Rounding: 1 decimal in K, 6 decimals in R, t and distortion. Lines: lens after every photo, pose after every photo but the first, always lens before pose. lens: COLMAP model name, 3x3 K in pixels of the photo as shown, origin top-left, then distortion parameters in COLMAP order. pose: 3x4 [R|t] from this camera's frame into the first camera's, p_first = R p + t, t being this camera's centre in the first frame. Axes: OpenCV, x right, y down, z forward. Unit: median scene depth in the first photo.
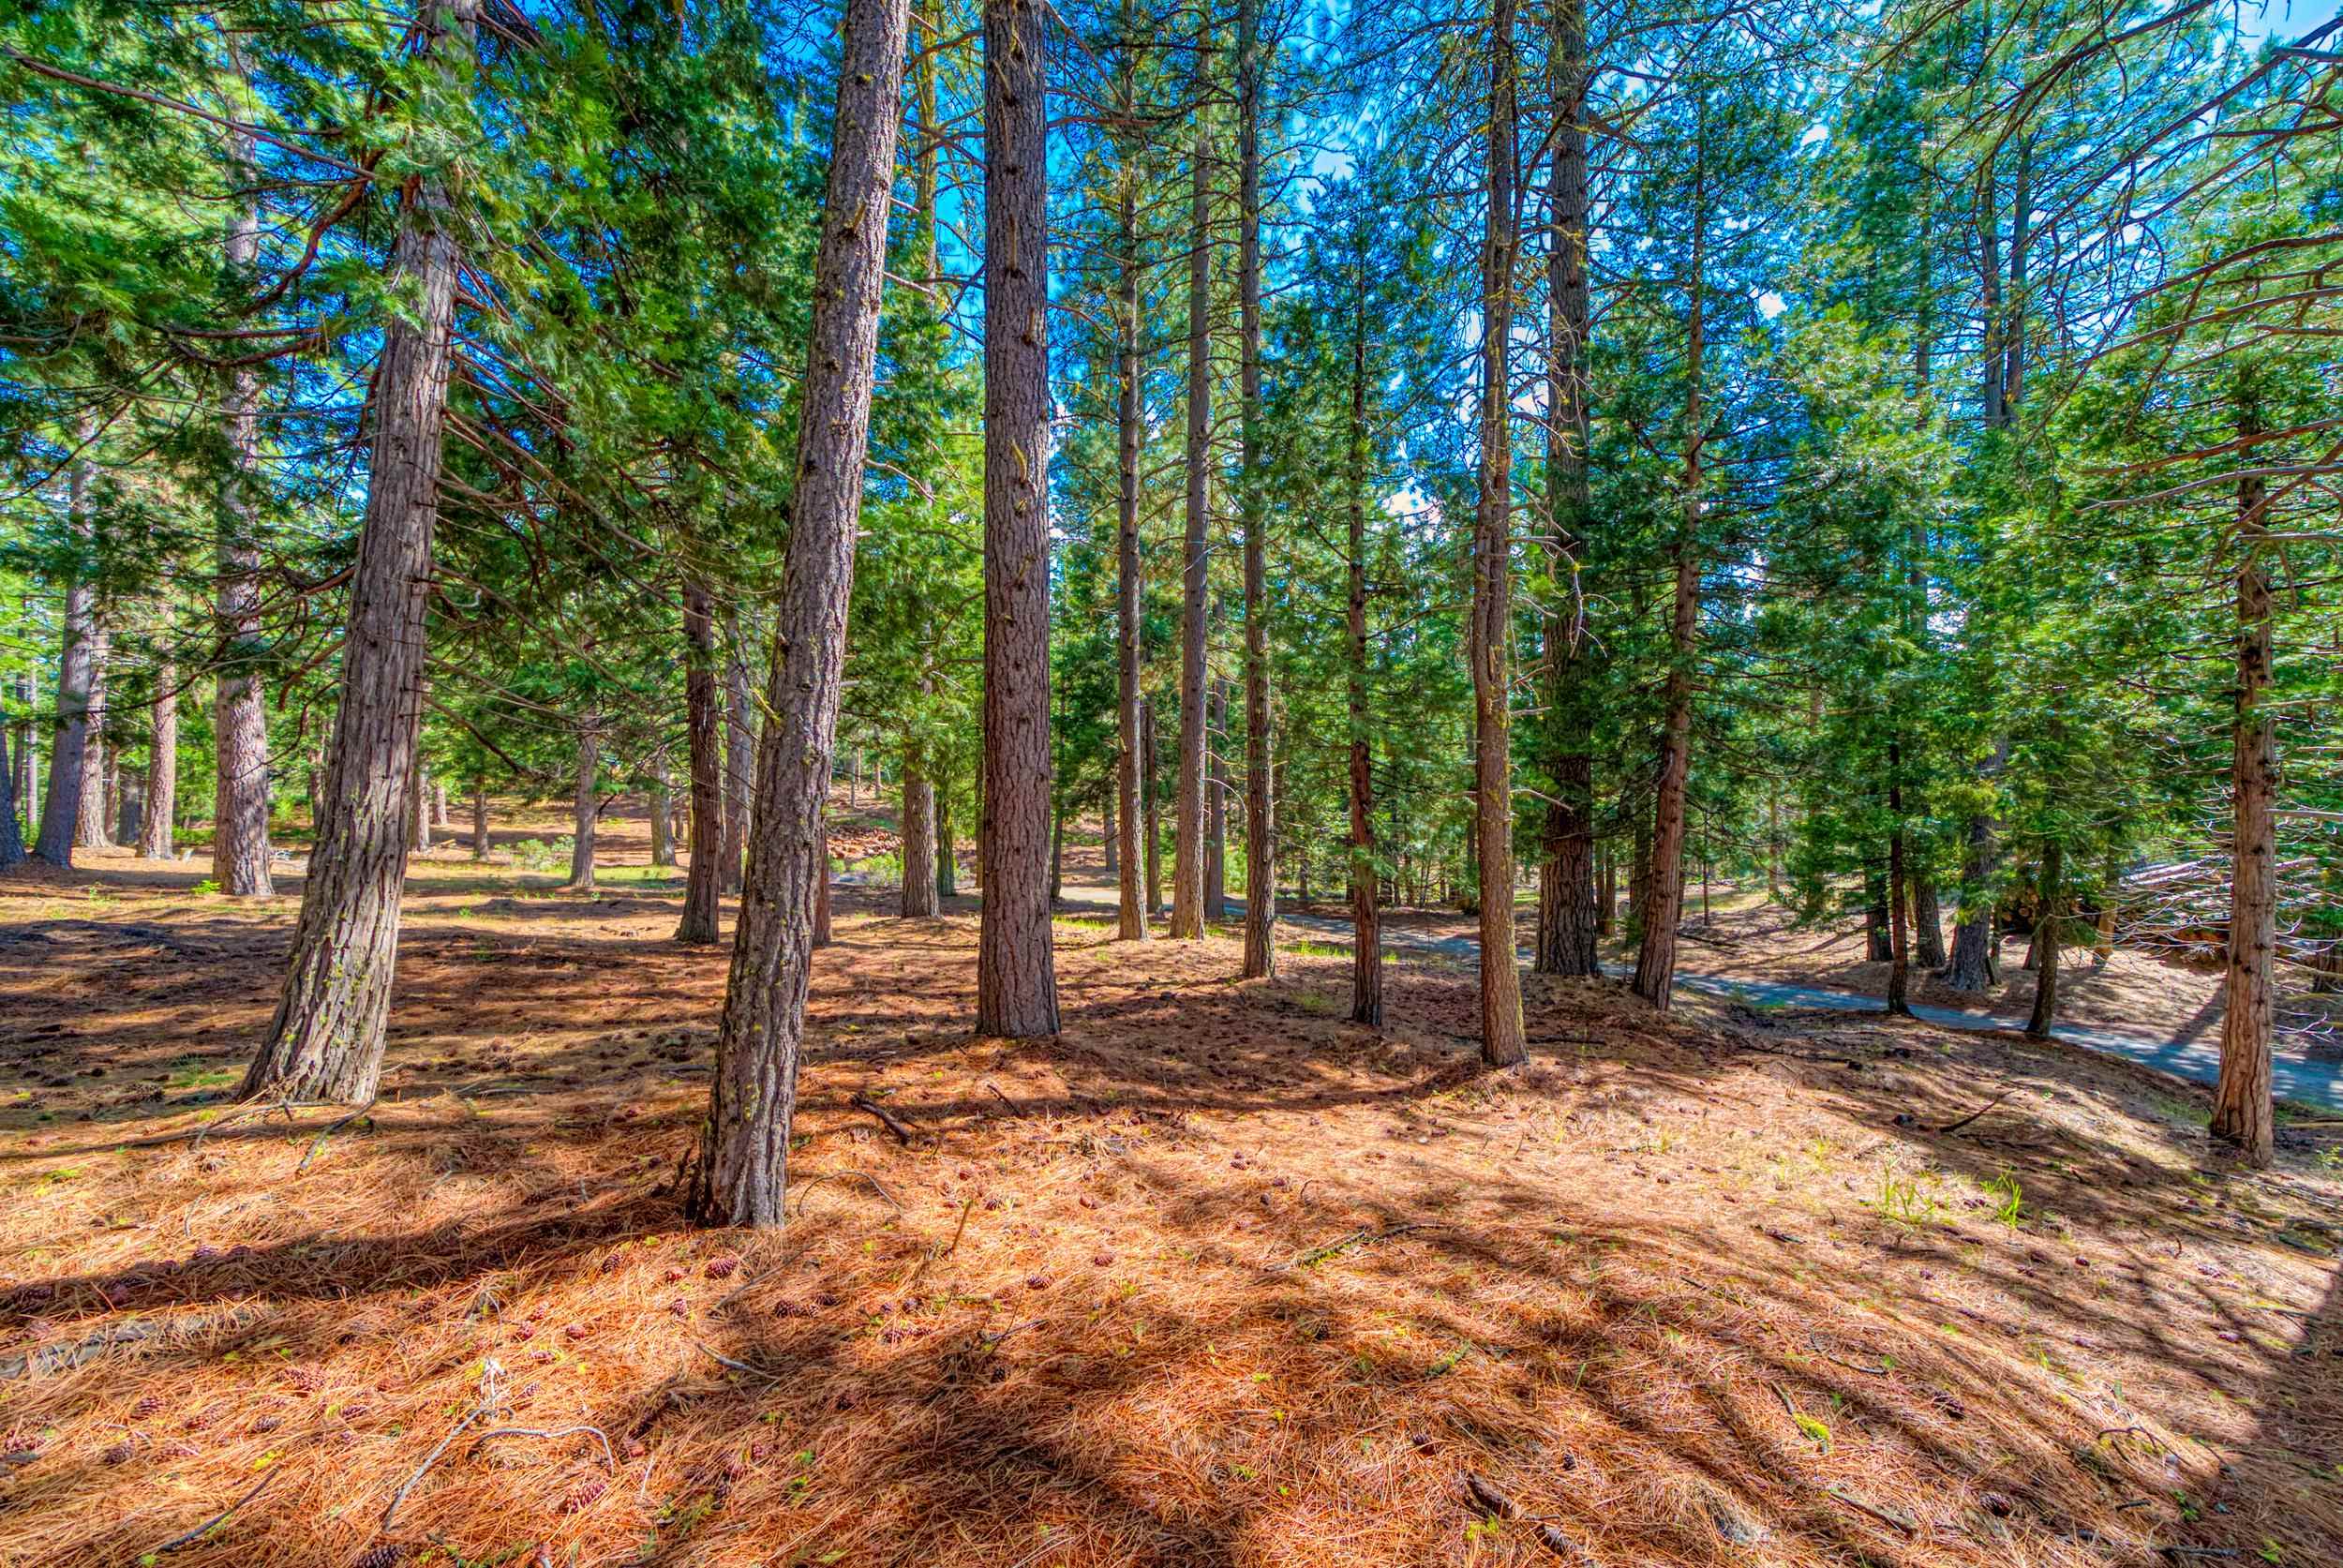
lens RADIAL K [[792.5, 0, 1172.4], [0, 792.5, 775.6], [0, 0, 1]] dist [0.001476, -0.000325]
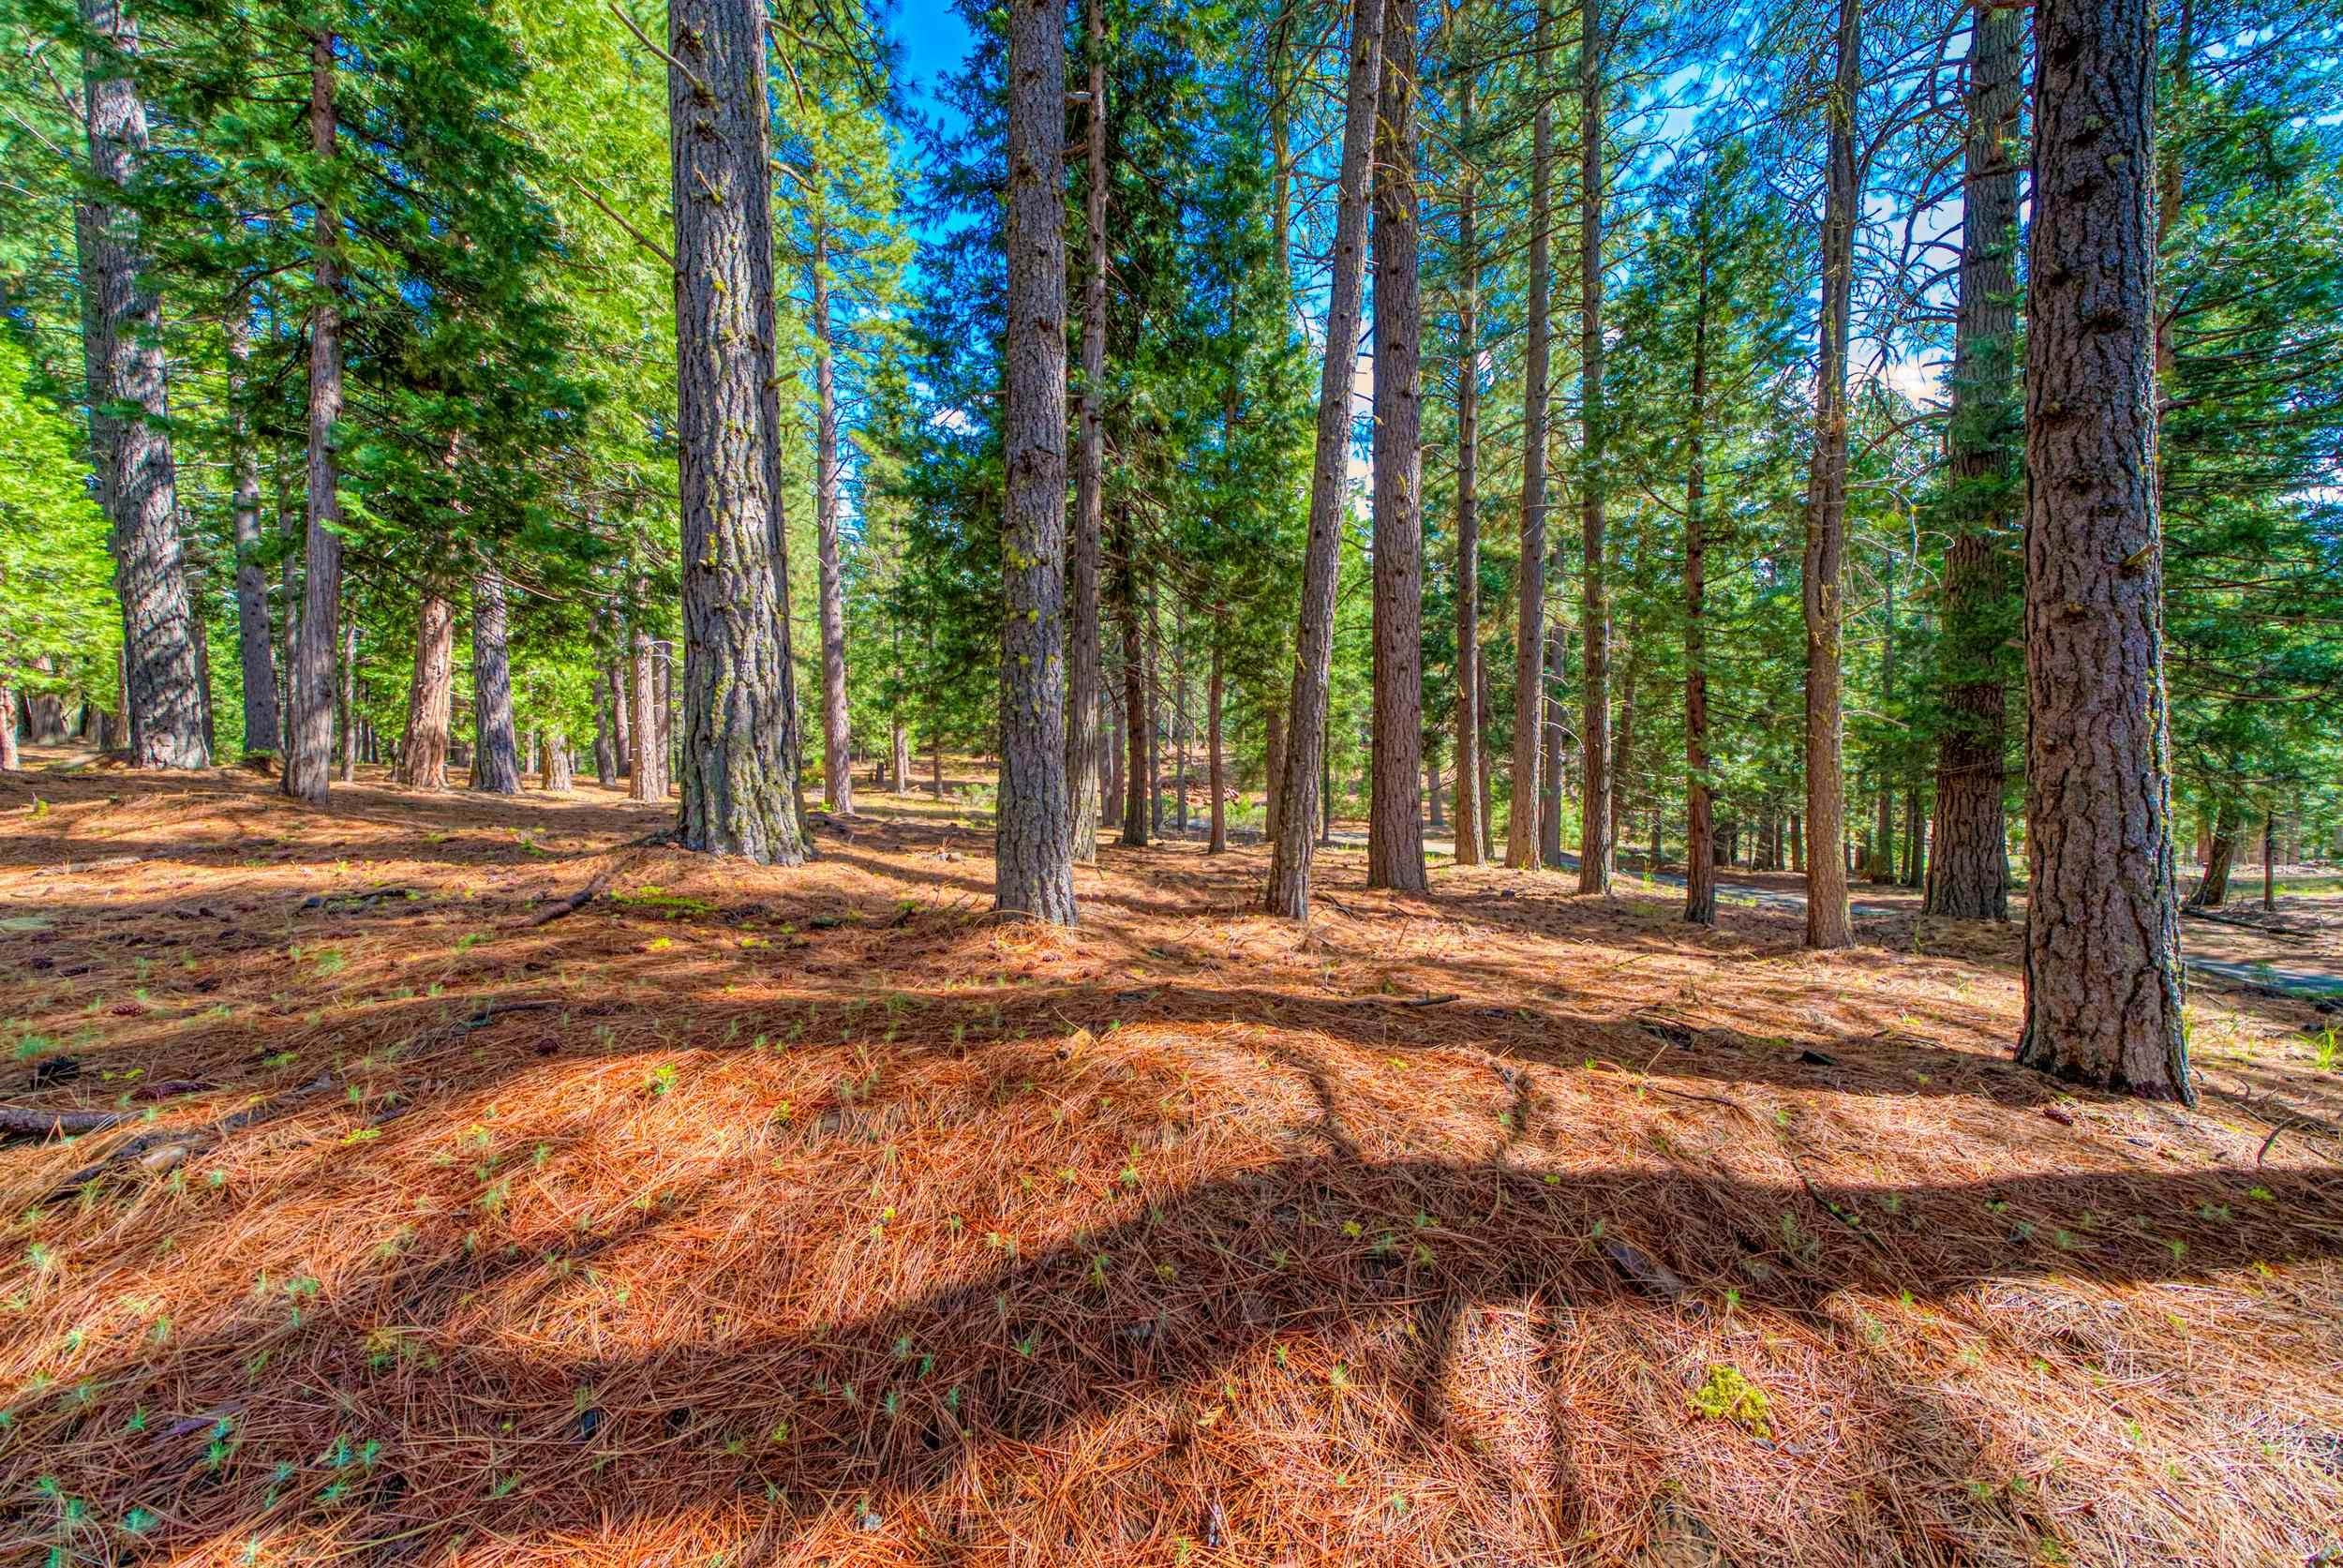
lens RADIAL K [[792.5, 0, 1172.4], [0, 792.5, 775.6], [0, 0, 1]] dist [0.001476, -0.000325]
pose [[0.924072, 0.004618, -0.382191, -0.009413], [0.014398, 0.998797, 0.046880, 0.016950], [0.381947, -0.048823, 0.922894, -0.164489]]
